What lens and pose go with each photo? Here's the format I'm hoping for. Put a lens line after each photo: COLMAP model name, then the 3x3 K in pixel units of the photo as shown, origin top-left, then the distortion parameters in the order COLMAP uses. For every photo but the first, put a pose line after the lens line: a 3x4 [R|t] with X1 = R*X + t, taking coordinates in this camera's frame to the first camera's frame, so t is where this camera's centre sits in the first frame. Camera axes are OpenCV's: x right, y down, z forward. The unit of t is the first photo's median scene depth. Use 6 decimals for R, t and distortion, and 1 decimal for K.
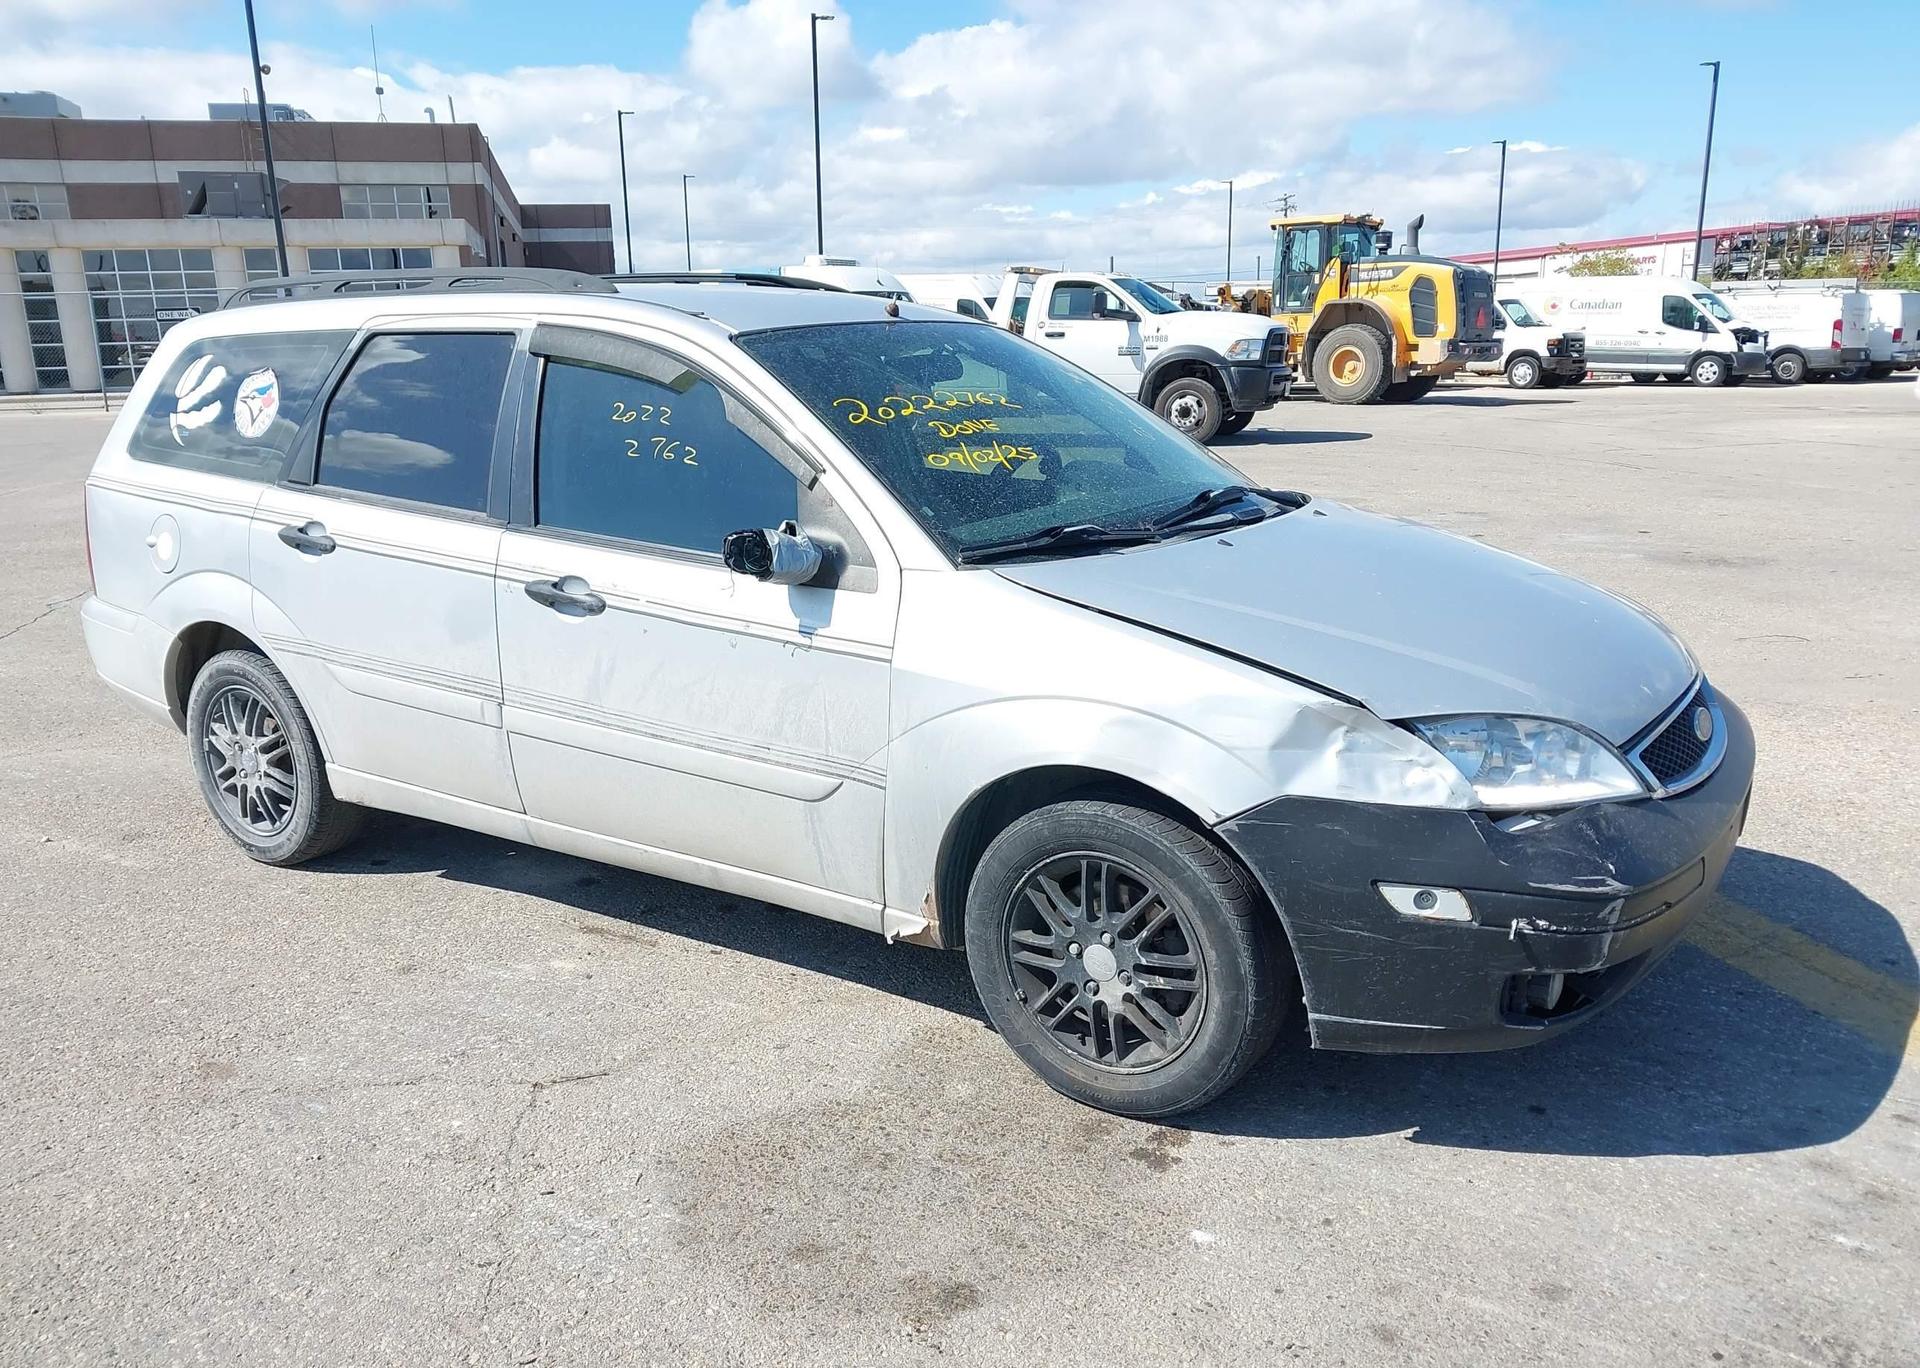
lens RADIAL K [[1526.7, 0, 937.3], [0, 1526.7, 756.1], [0, 0, 1]] dist [0.005626, 0.011189]
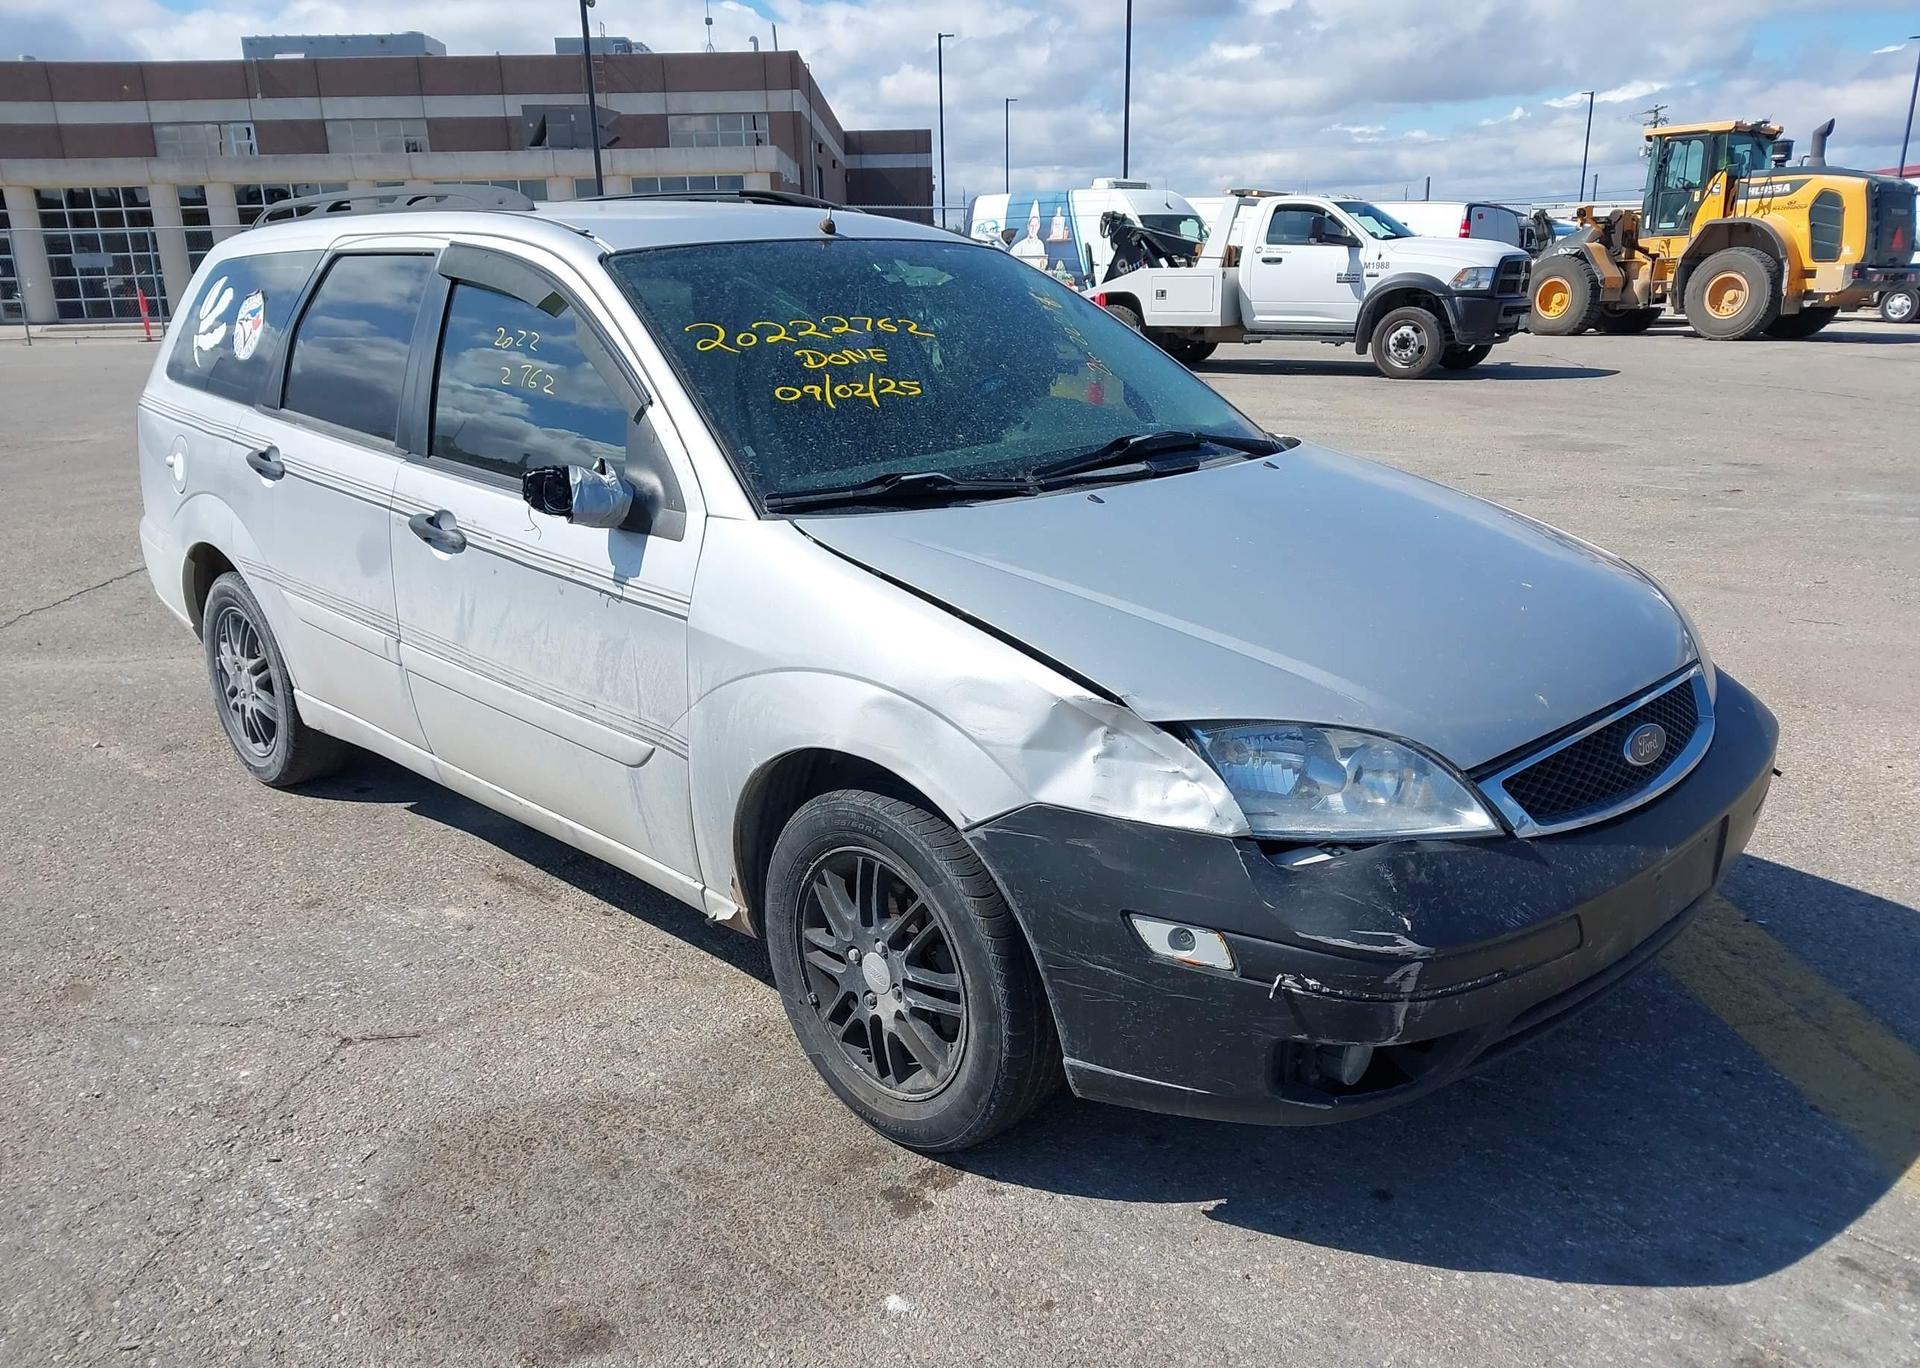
lens RADIAL K [[1526.7, 0, 937.3], [0, 1526.7, 756.1], [0, 0, 1]] dist [0.005626, 0.011189]
pose [[0.978472, 0.064465, -0.196054, 0.267351], [-0.055924, 0.997242, 0.048794, -0.030350], [0.198659, -0.036780, 0.979378, 0.127831]]
